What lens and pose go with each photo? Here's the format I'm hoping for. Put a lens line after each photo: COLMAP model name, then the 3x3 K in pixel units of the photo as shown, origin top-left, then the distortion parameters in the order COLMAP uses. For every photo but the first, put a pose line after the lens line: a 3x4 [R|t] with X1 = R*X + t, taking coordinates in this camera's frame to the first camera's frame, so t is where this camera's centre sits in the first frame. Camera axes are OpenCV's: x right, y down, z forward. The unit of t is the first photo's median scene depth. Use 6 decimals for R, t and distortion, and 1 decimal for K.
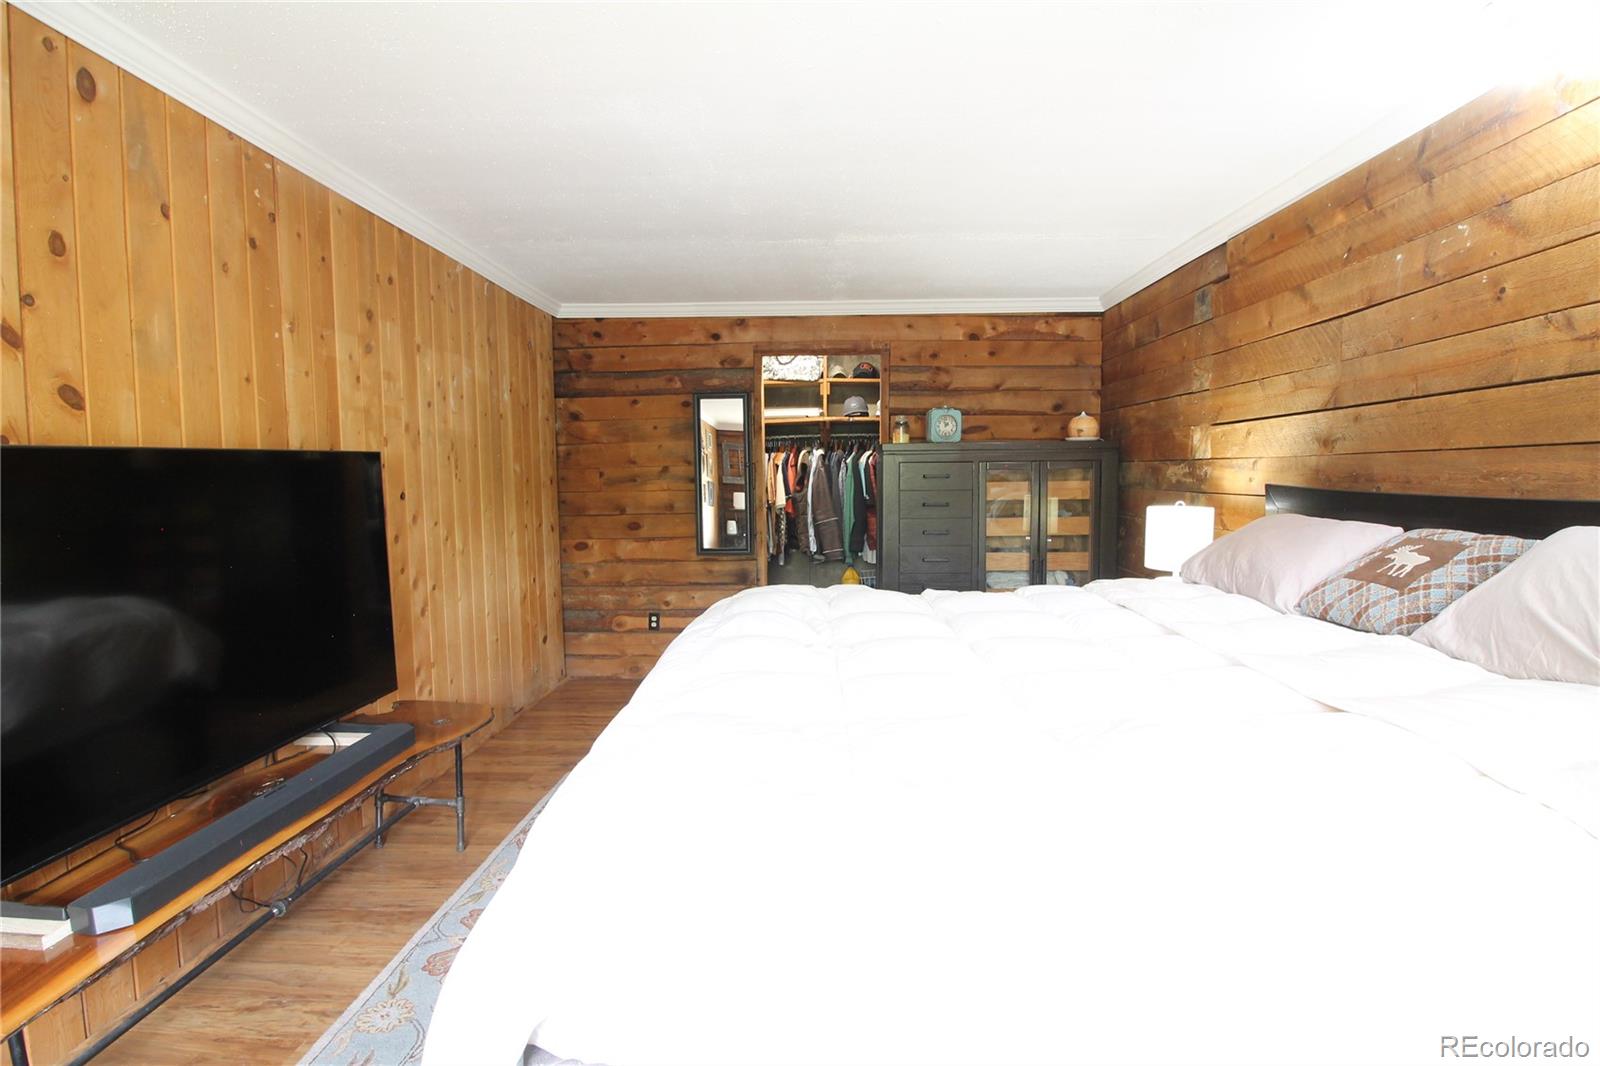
lens RADIAL K [[758.5, 0, 800.0], [0, 758.5, 533.0], [0, 0, 1]] dist [0.022700, -0.020730]
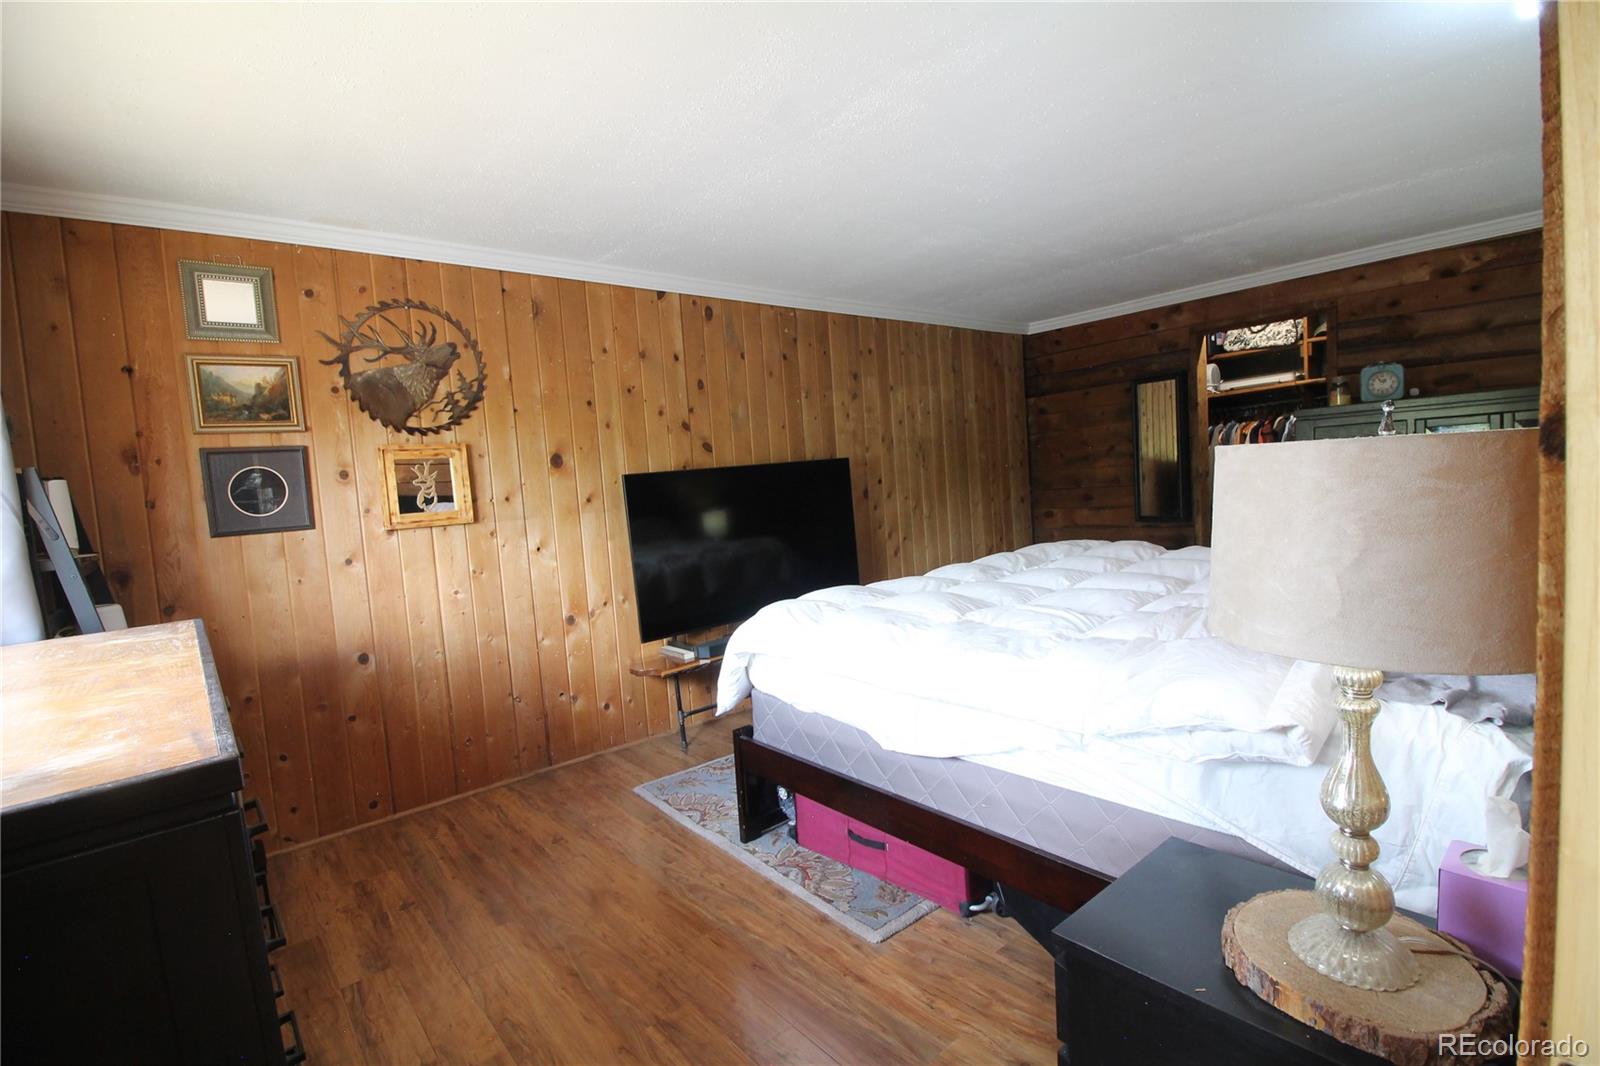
lens RADIAL K [[758.5, 0, 800.0], [0, 758.5, 533.0], [0, 0, 1]] dist [0.022700, -0.020730]
pose [[0.667629, 0.017040, -0.744299, 0.414112], [0.007484, 0.999534, 0.029596, 0.009175], [0.744457, -0.025329, 0.667190, -0.155715]]
